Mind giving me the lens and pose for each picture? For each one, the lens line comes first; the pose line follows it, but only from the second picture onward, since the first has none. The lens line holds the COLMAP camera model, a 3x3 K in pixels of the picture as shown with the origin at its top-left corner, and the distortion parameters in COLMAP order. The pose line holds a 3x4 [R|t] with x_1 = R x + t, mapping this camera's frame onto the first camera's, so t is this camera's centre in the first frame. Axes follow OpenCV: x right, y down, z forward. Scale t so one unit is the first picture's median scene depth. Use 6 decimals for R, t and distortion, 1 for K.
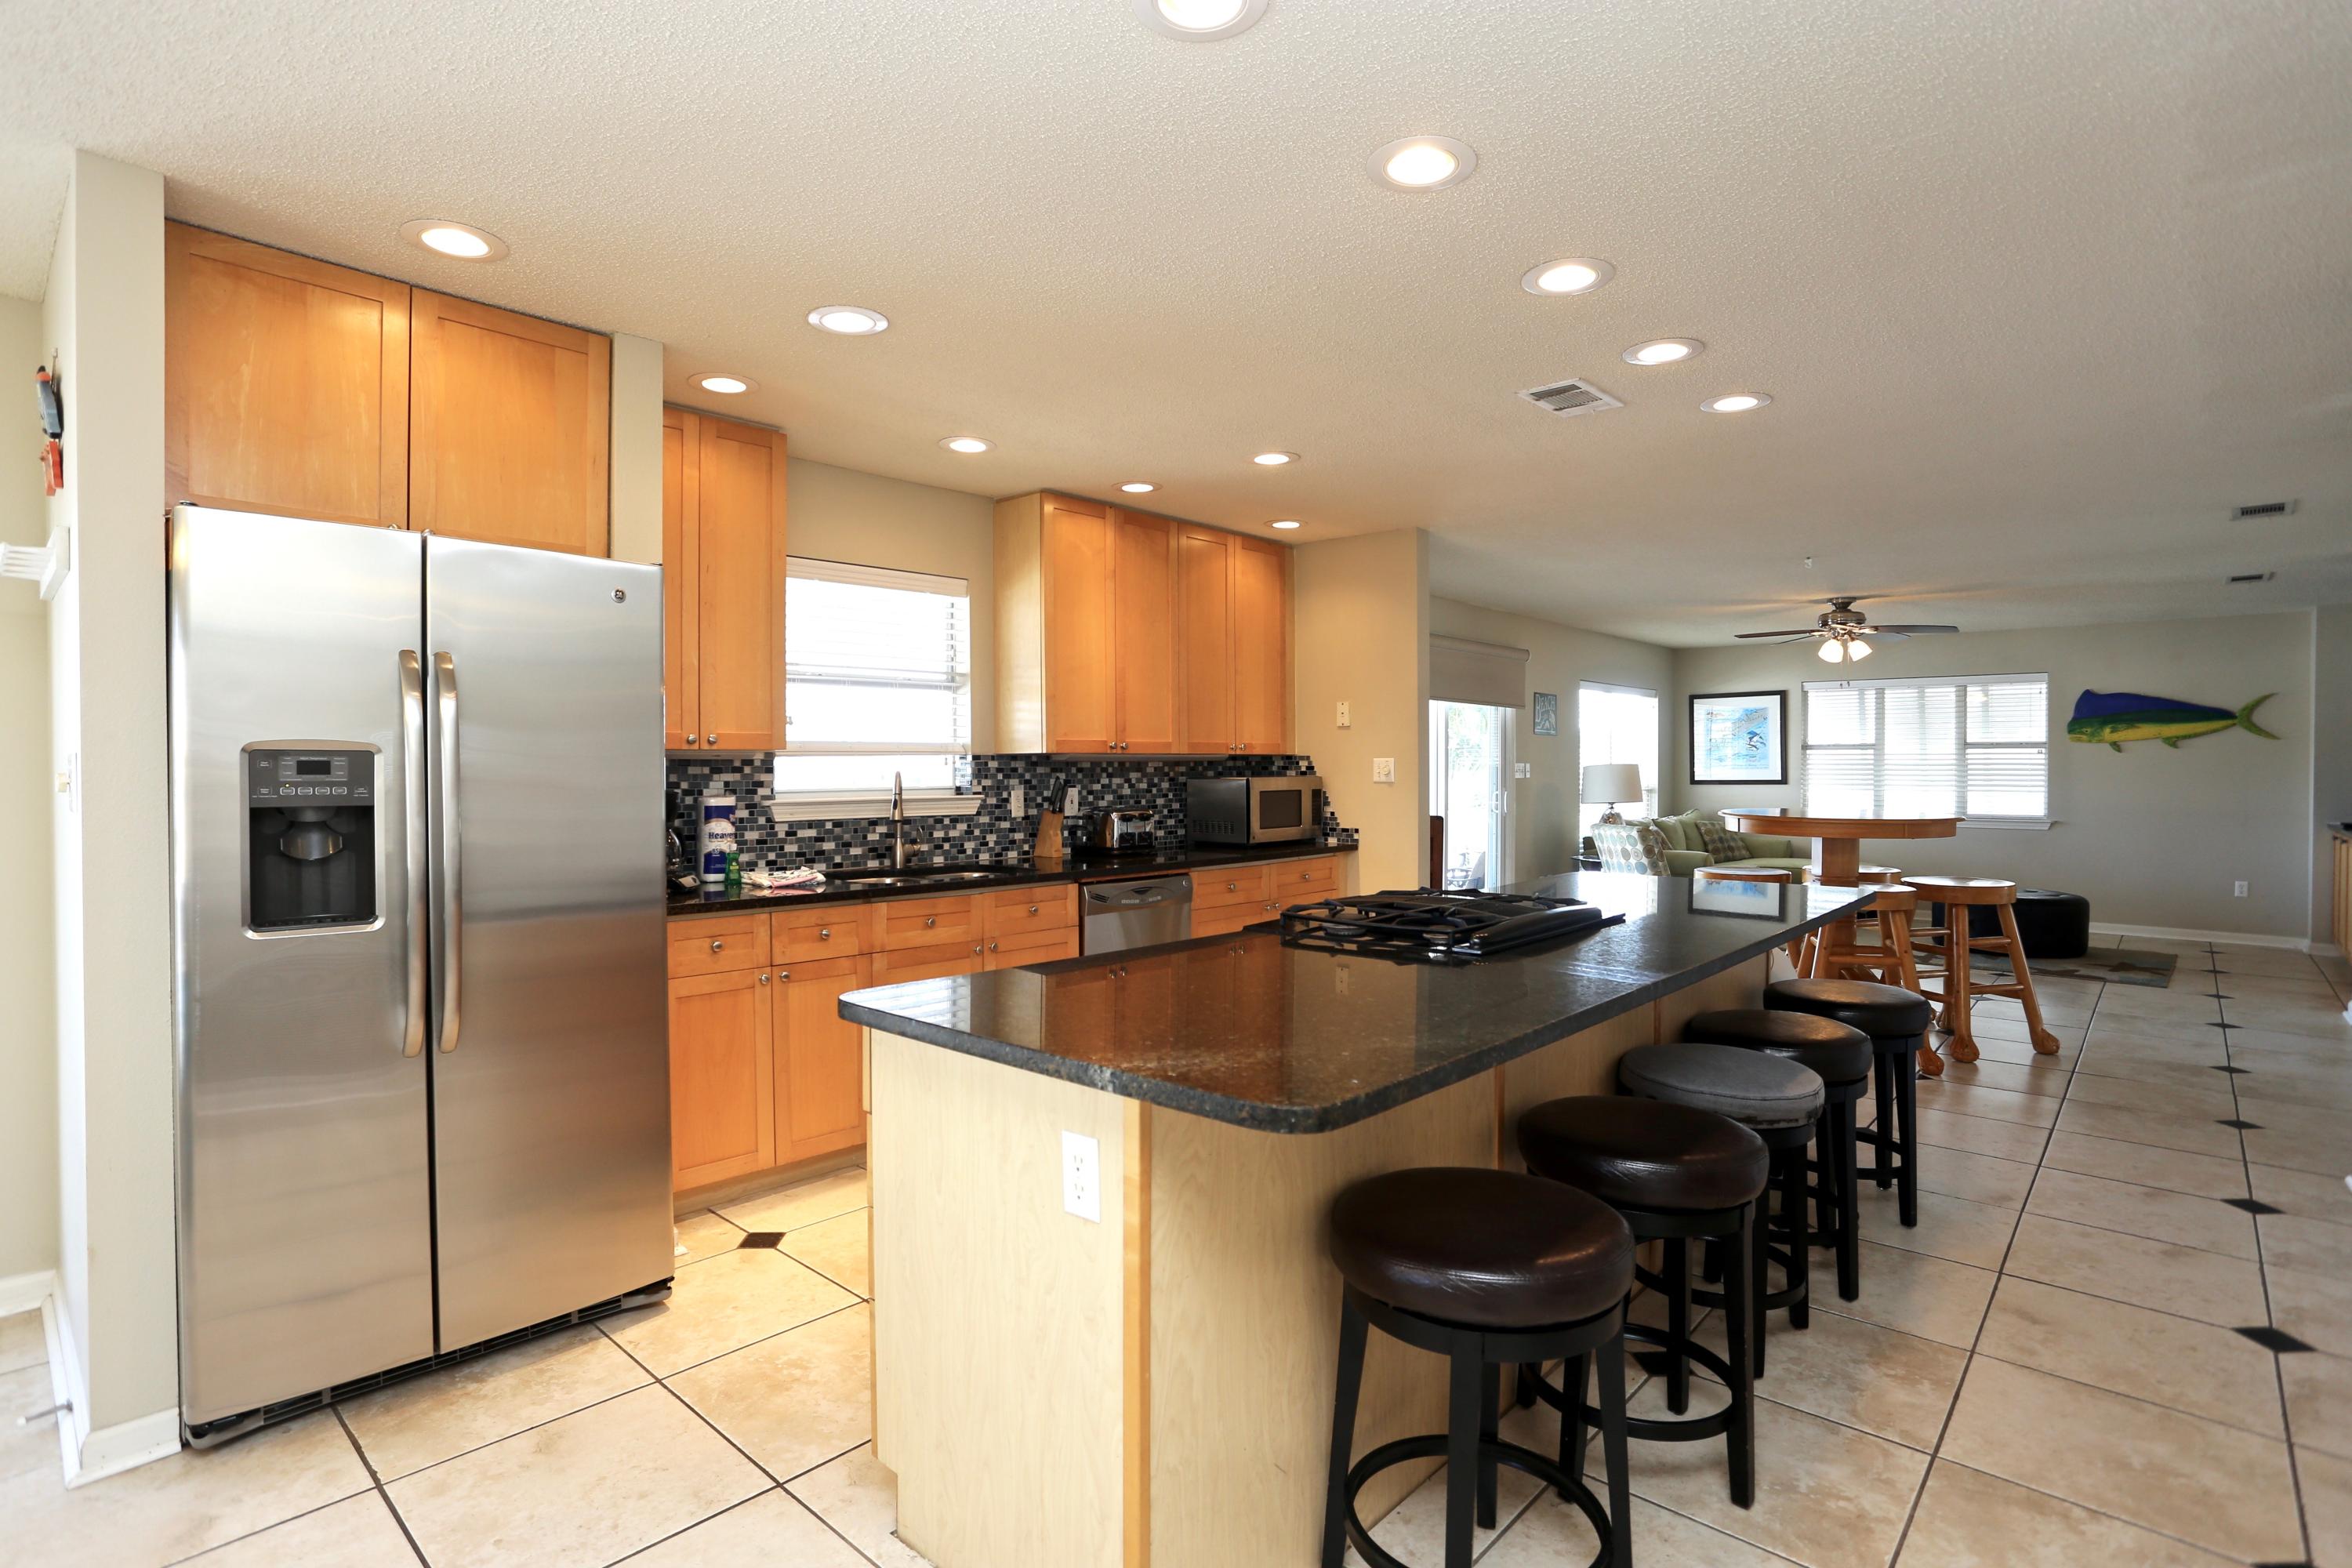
lens RADIAL K [[1143.9, 0, 1122.9], [0, 1143.9, 780.9], [0, 0, 1]] dist [-0.088115, 0.034572]
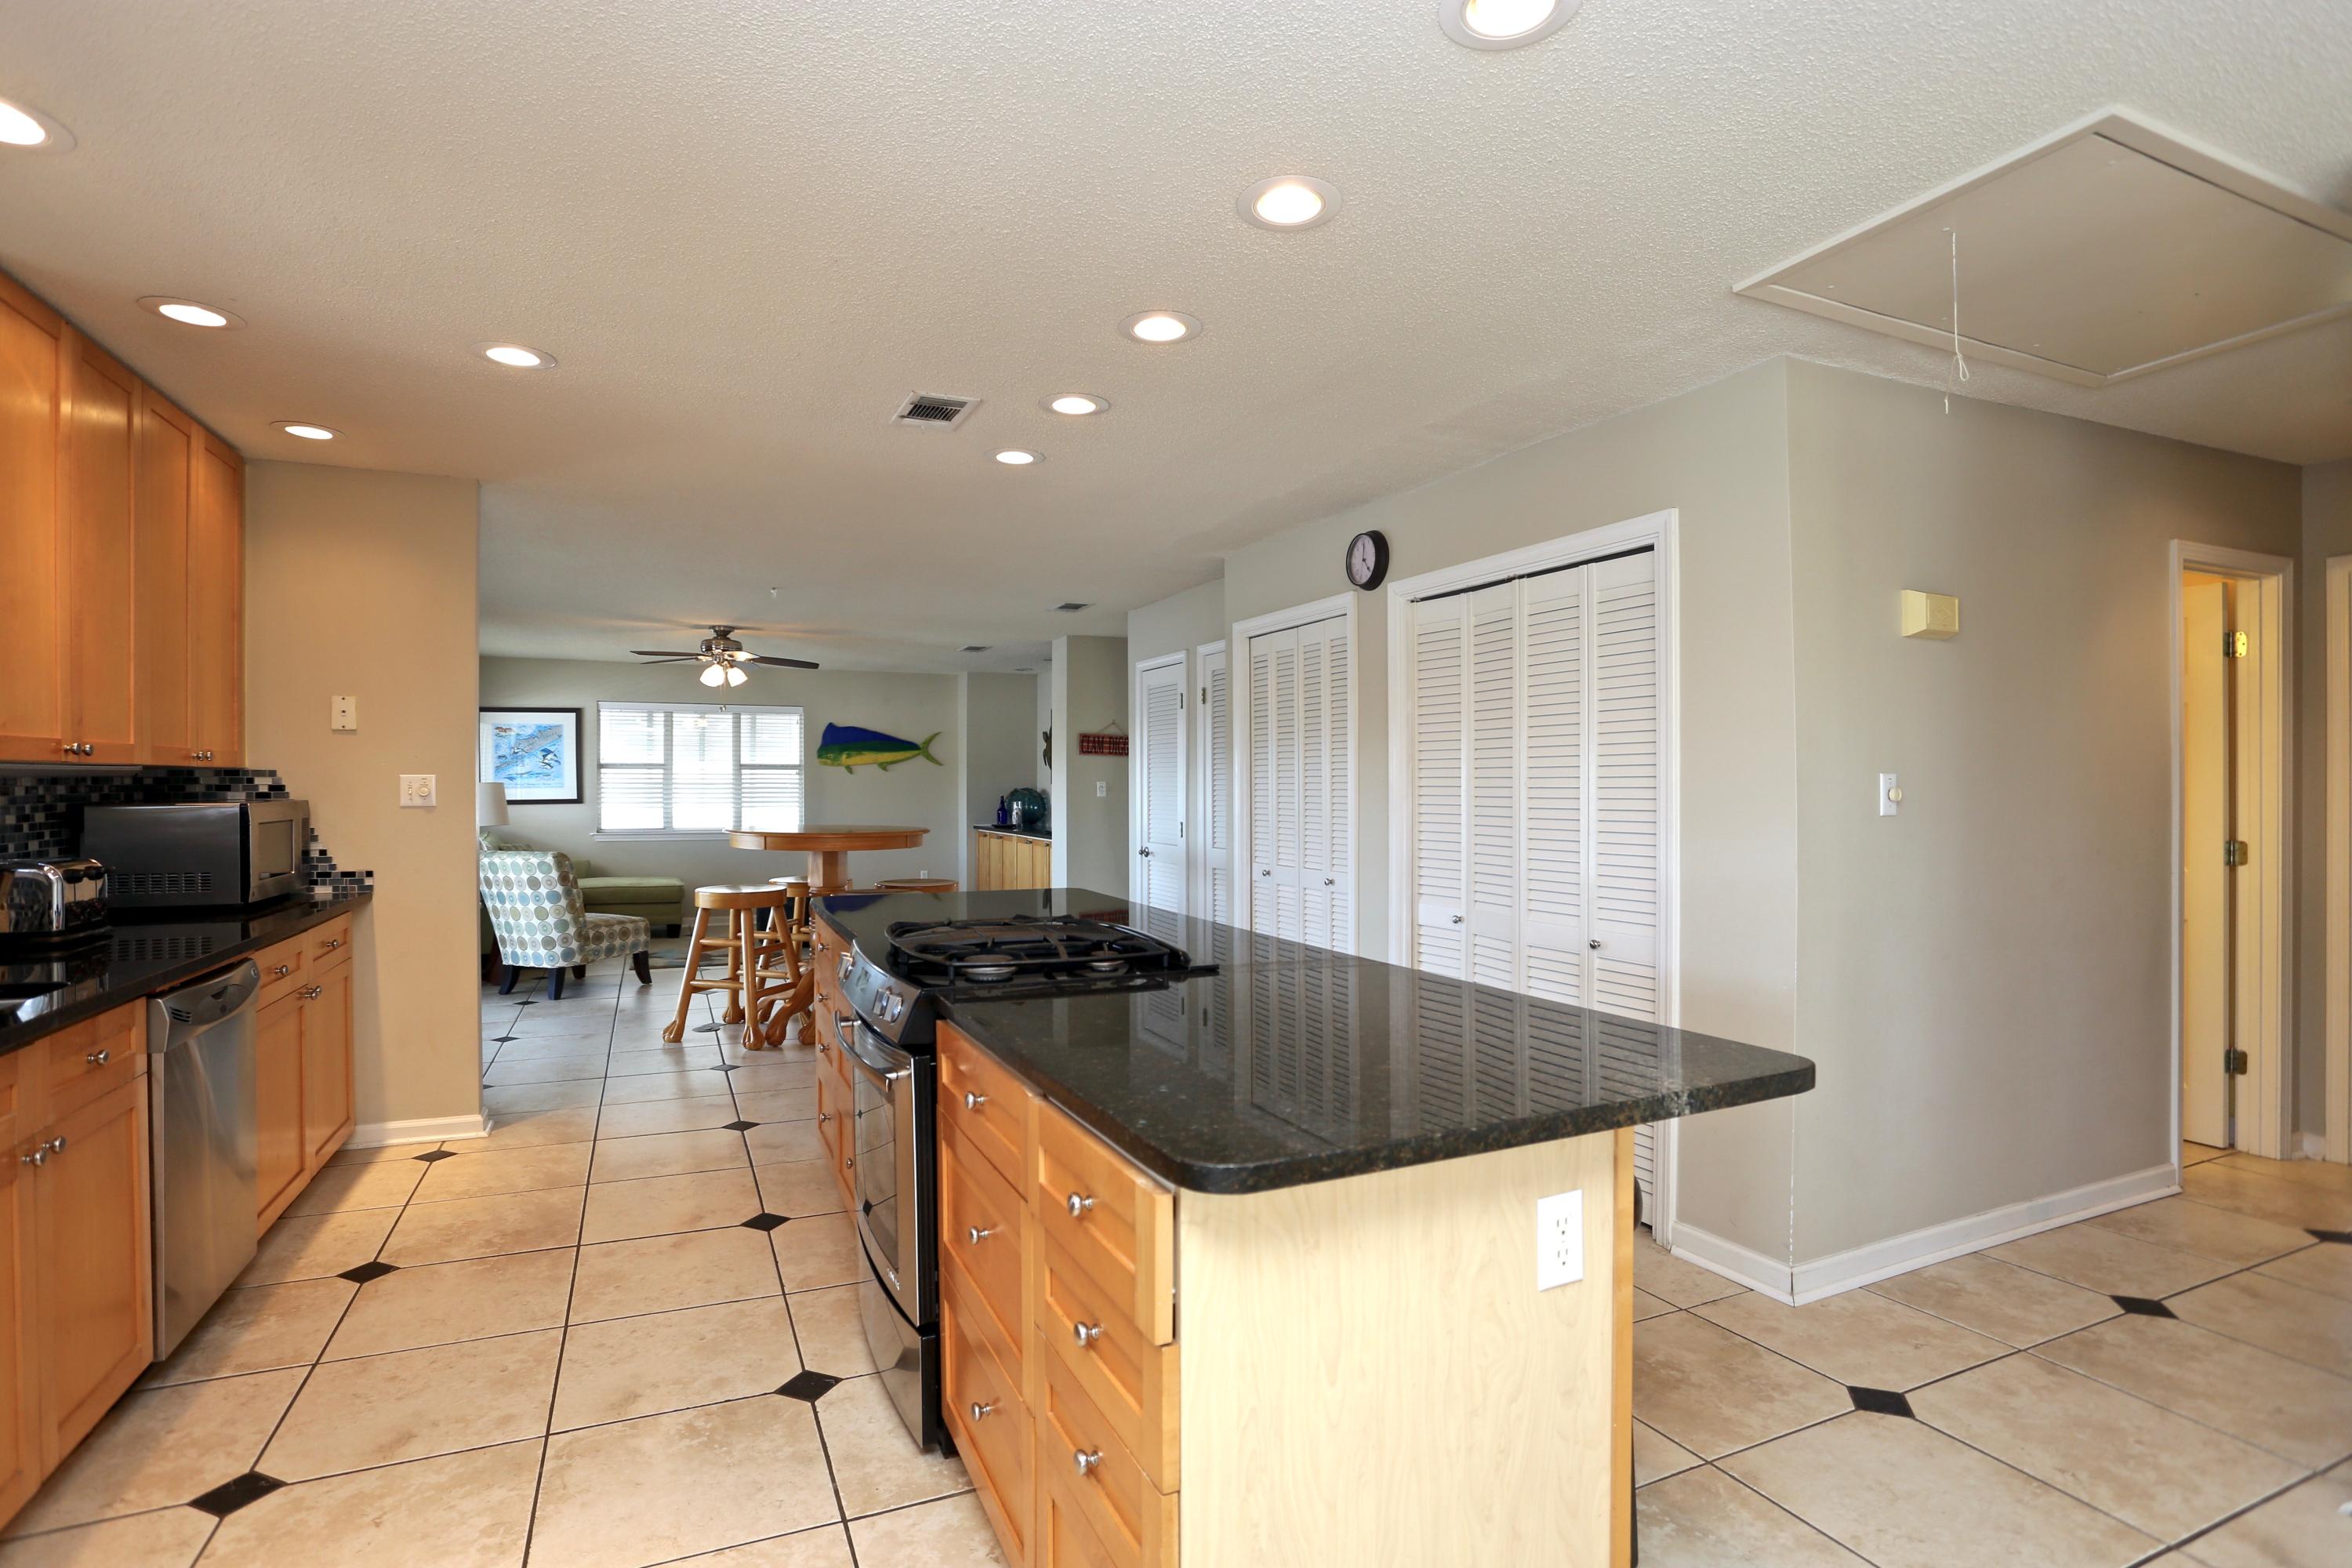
lens RADIAL K [[1157.4, 0, 1168.7], [0, 1157.4, 788.4], [0, 0, 1]] dist [-0.070866, 0.032002]
pose [[0.376035, -0.001990, 0.926603, -0.266123], [0.011493, 0.999931, -0.002516, -0.003265], [-0.926534, 0.011596, 0.376032, 0.252694]]
